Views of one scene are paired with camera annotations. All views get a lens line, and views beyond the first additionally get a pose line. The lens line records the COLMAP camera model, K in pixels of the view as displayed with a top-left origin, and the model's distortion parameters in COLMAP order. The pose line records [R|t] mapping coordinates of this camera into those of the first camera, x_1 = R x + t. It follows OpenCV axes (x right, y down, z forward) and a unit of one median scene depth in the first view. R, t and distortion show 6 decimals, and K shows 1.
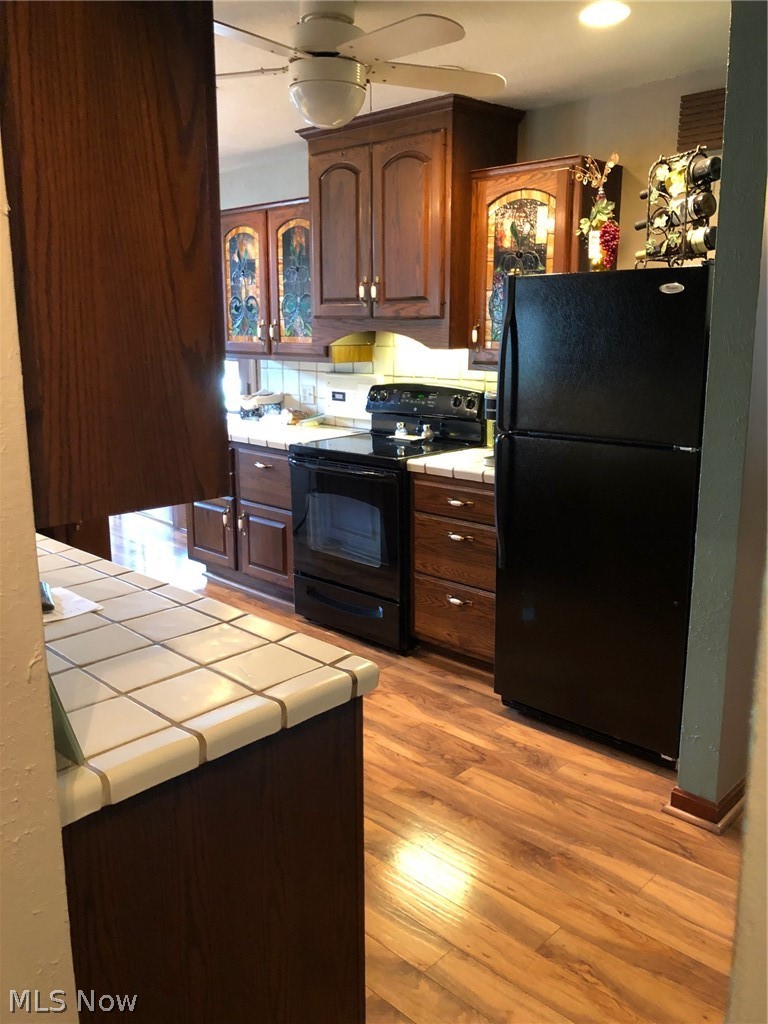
lens RADIAL K [[829.0, 0, 373.9], [0, 829.0, 505.6], [0, 0, 1]] dist [0.015472, -0.000392]
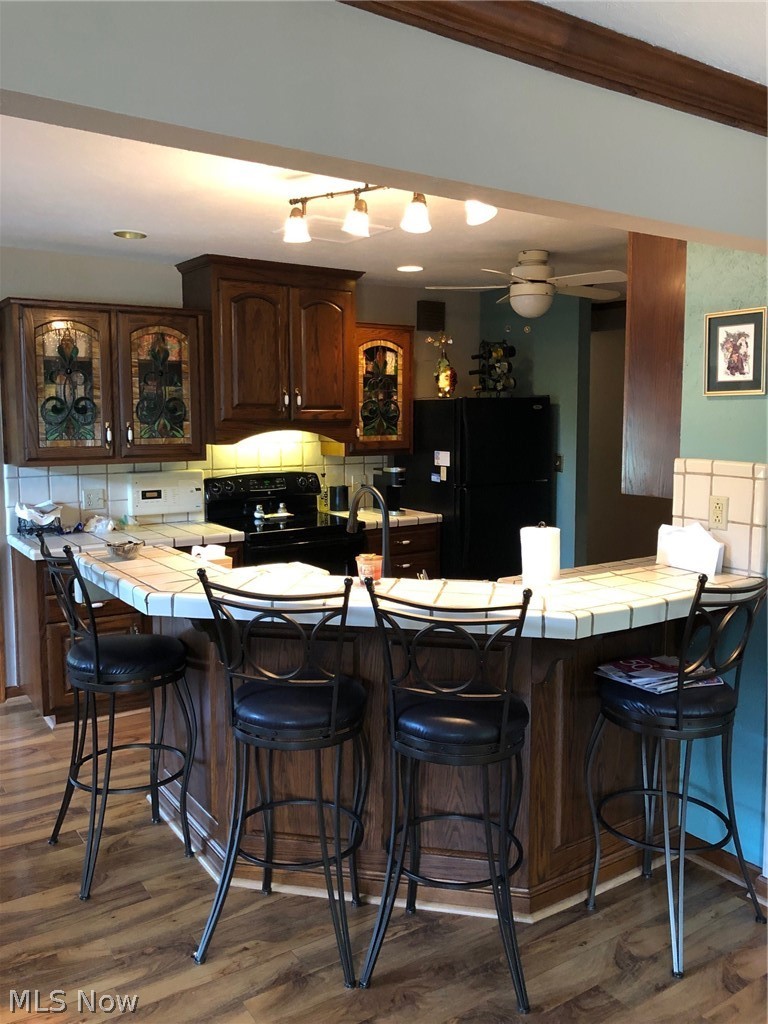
lens RADIAL K [[830.0, 0, 387.3], [0, 830.0, 494.3], [0, 0, 1]] dist [0.073455, -0.110598]
pose [[0.200843, -0.100515, 0.974453, -1.026026], [0.209691, 0.976078, 0.057464, -0.136006], [-0.956918, 0.192793, 0.217115, 0.521438]]
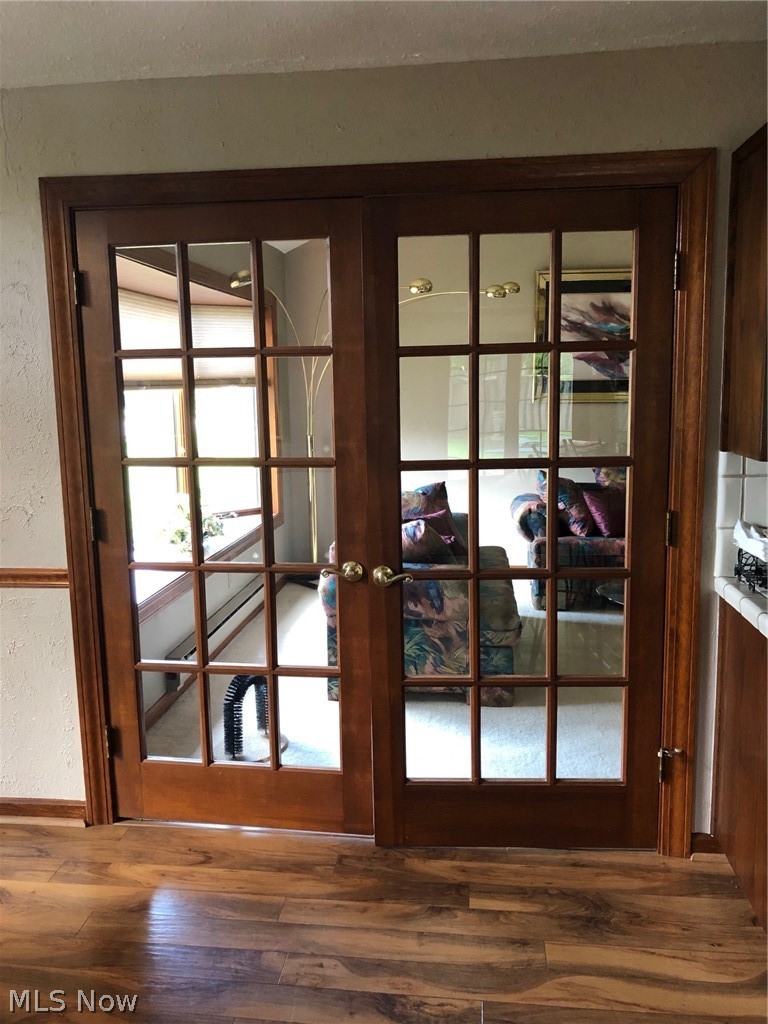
lens RADIAL K [[830.8, 0, 381.4], [0, 830.8, 497.5], [0, 0, 1]] dist [0.127125, -0.268568]
pose [[0.792070, -0.096818, 0.602703, -0.668406], [0.146090, 0.988715, -0.033165, -0.192187], [-0.592691, 0.114318, 0.797276, 0.851406]]
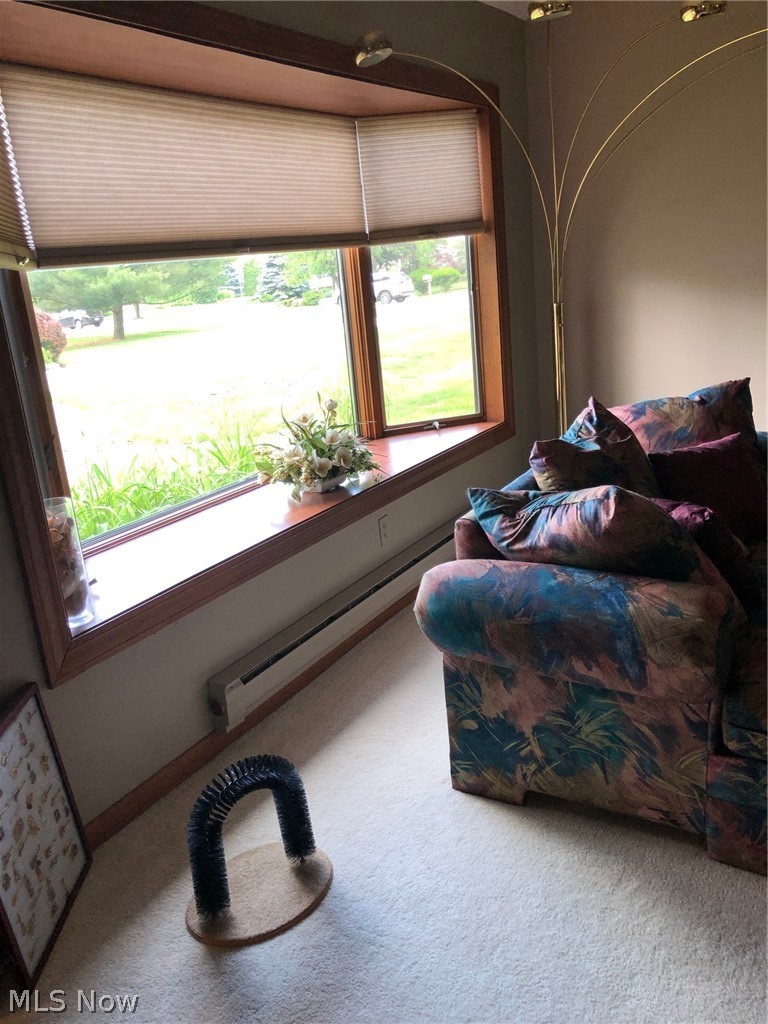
lens RADIAL K [[833.9, 0, 381.9], [0, 833.9, 500.0], [0, 0, 1]] dist [-0.004247, -0.007317]
pose [[0.971710, -0.149446, 0.182882, -0.313840], [0.140704, 0.988235, 0.059952, -0.224262], [-0.189690, -0.032524, 0.981305, 1.131307]]
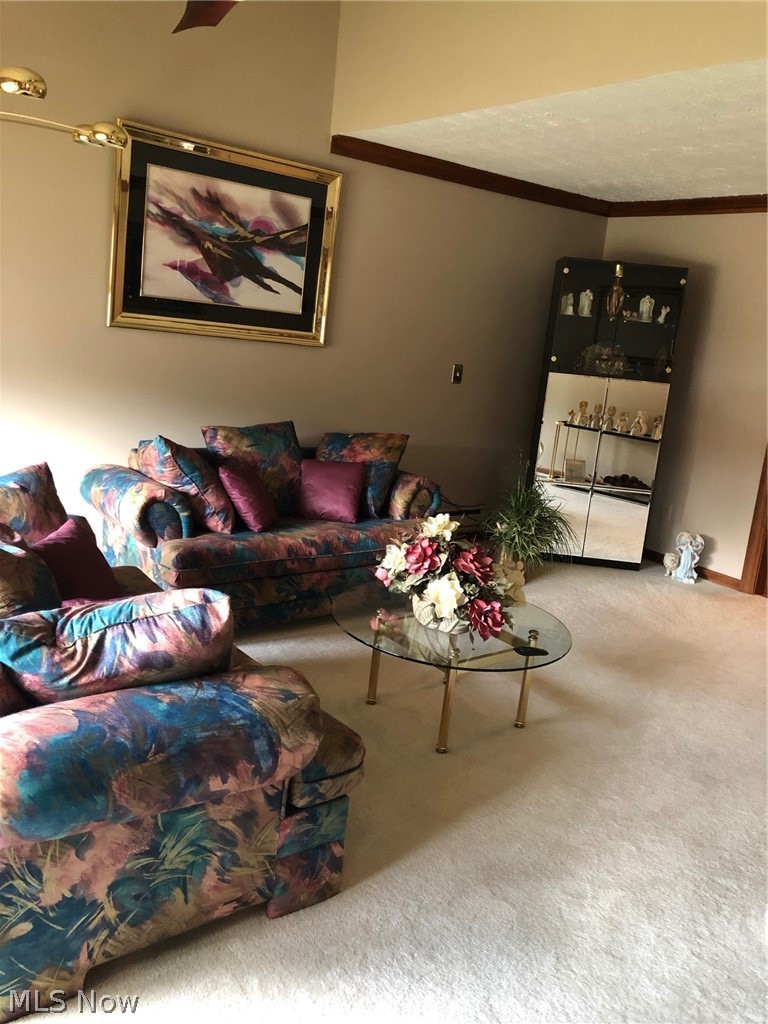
lens RADIAL K [[829.0, 0, 373.9], [0, 829.0, 505.6], [0, 0, 1]] dist [0.015472, -0.000392]
pose [[0.162744, -0.190591, 0.968086, -0.486783], [0.114571, 0.978179, 0.173318, -0.287432], [-0.979994, 0.082708, 0.181029, 1.350532]]
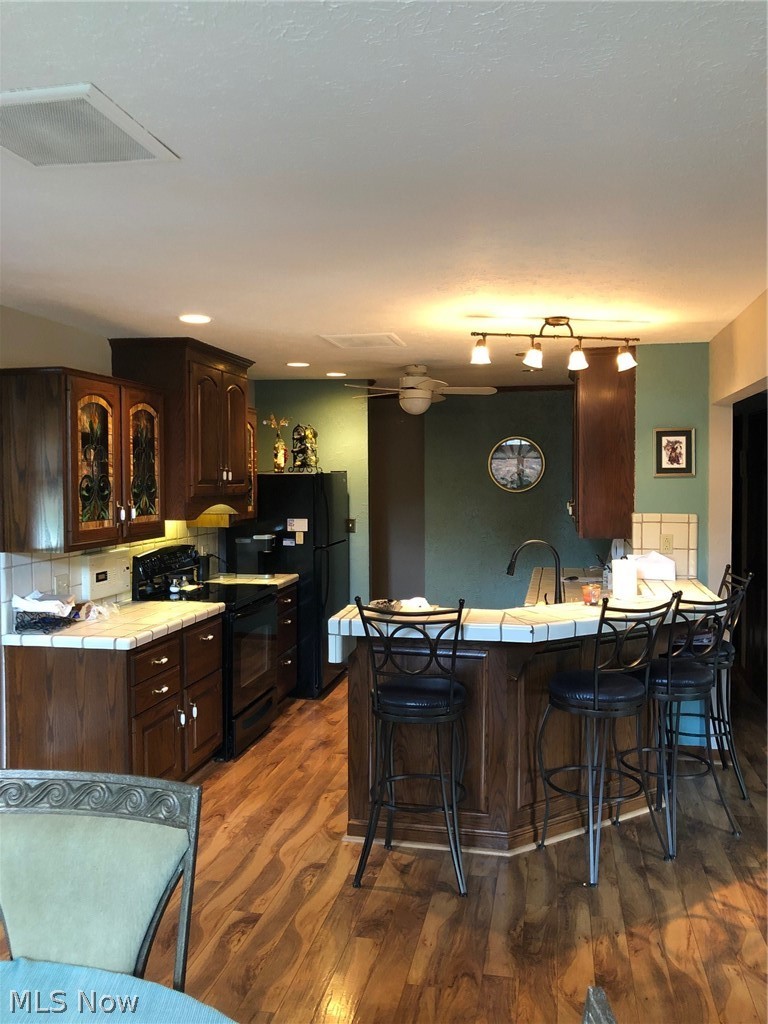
lens RADIAL K [[830.8, 0, 381.4], [0, 830.8, 497.5], [0, 0, 1]] dist [0.127125, -0.268568]
pose [[-0.532653, -0.022915, 0.846024, -1.079349], [0.183789, 0.972647, 0.142057, -0.312196], [-0.826137, 0.231157, -0.513871, 1.262552]]
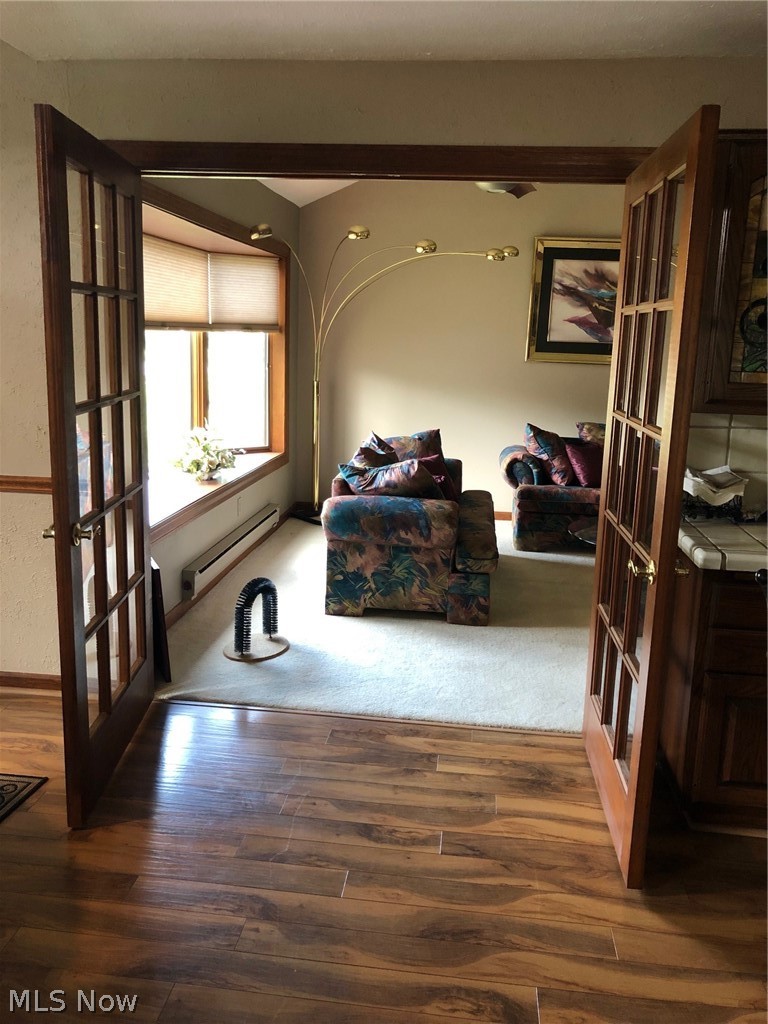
lens RADIAL K [[830.0, 0, 387.3], [0, 830.0, 494.3], [0, 0, 1]] dist [0.073455, -0.110598]
pose [[0.790585, -0.089822, 0.605729, -0.731284], [0.099498, 0.994881, 0.017666, -0.171527], [-0.604215, 0.046302, 0.795475, 0.771781]]
